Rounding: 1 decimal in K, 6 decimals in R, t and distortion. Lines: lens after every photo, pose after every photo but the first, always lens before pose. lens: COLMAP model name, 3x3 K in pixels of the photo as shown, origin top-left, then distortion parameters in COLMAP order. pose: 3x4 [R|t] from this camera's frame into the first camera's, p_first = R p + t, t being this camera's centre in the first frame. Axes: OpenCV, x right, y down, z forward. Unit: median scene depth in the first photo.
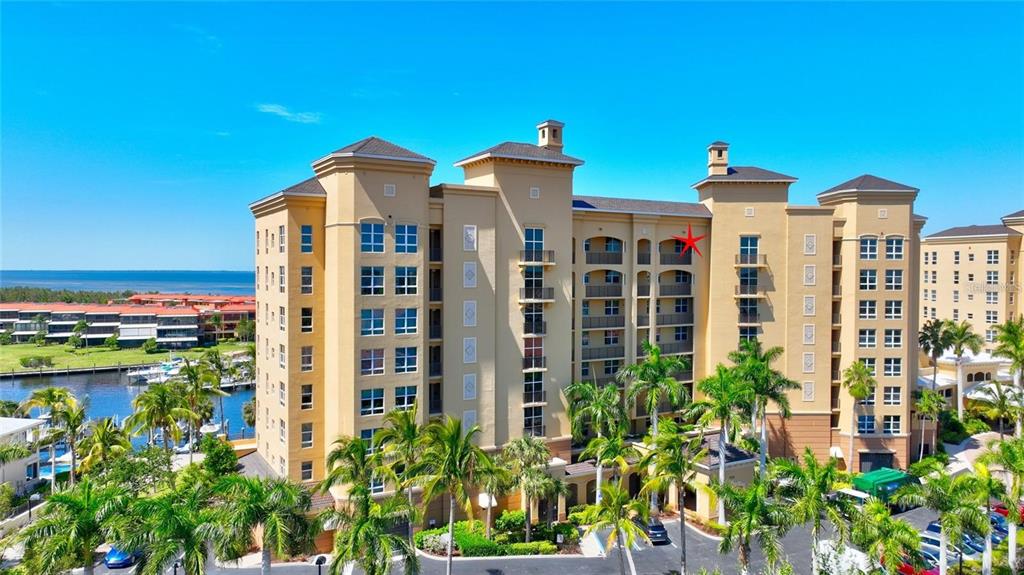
lens RADIAL K [[721.5, 0, 512.0], [0, 721.5, 287.5], [0, 0, 1]] dist [0.003327, 0.002311]
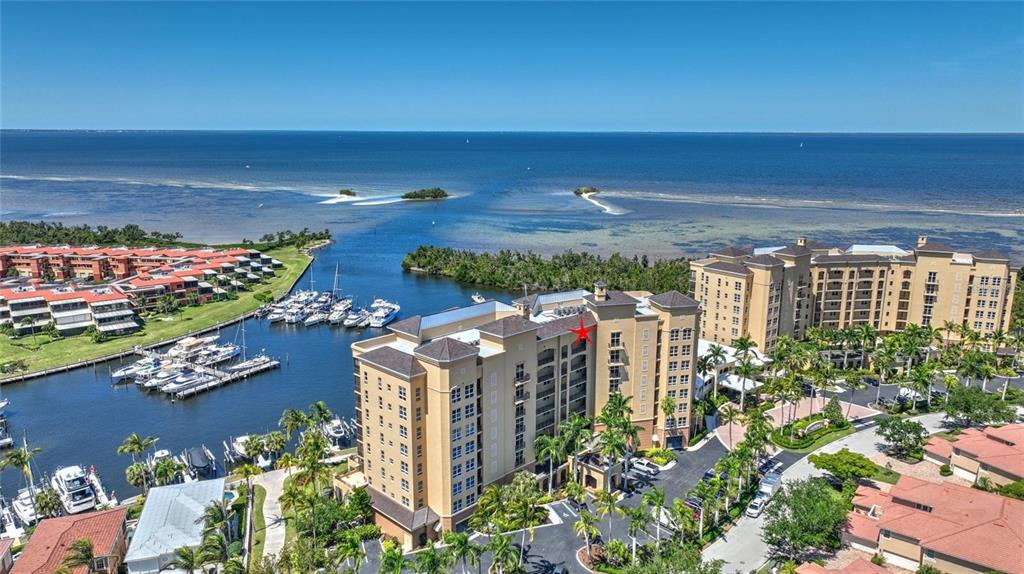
lens RADIAL K [[721.5, 0, 512.0], [0, 721.5, 287.0], [0, 0, 1]] dist [0.003327, 0.002311]
pose [[0.964273, -0.058826, 0.258297, -0.394221], [0.007054, 0.980389, 0.196944, -0.551885], [-0.264817, -0.188086, 0.945778, -0.643059]]
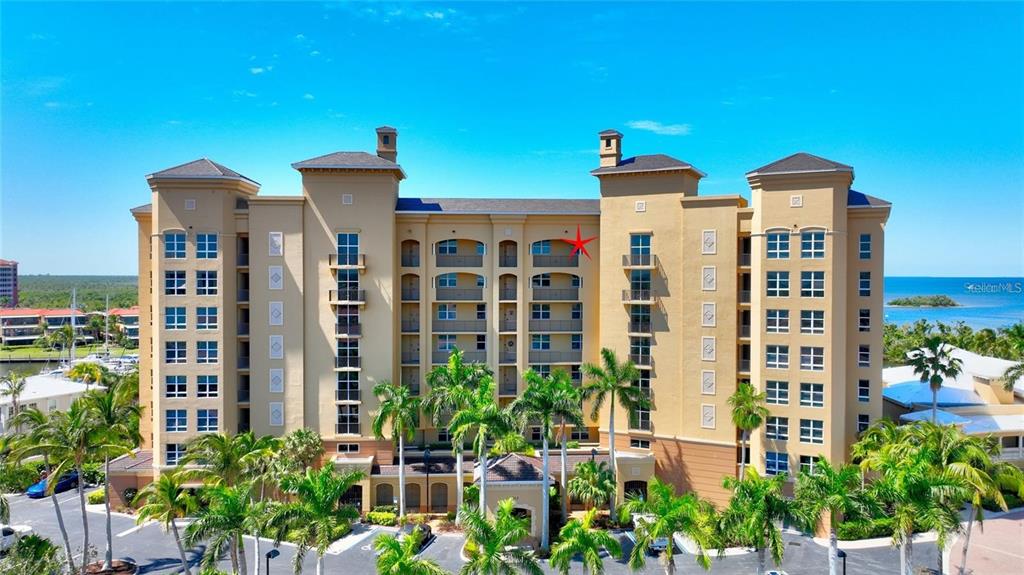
lens RADIAL K [[721.5, 0, 512.0], [0, 721.5, 287.5], [0, 0, 1]] dist [0.003327, 0.002311]
pose [[0.891871, 0.006517, -0.452243, 0.594089], [-0.008328, 0.999963, -0.002014, -0.002848], [0.452213, 0.005563, 0.891892, 0.147961]]
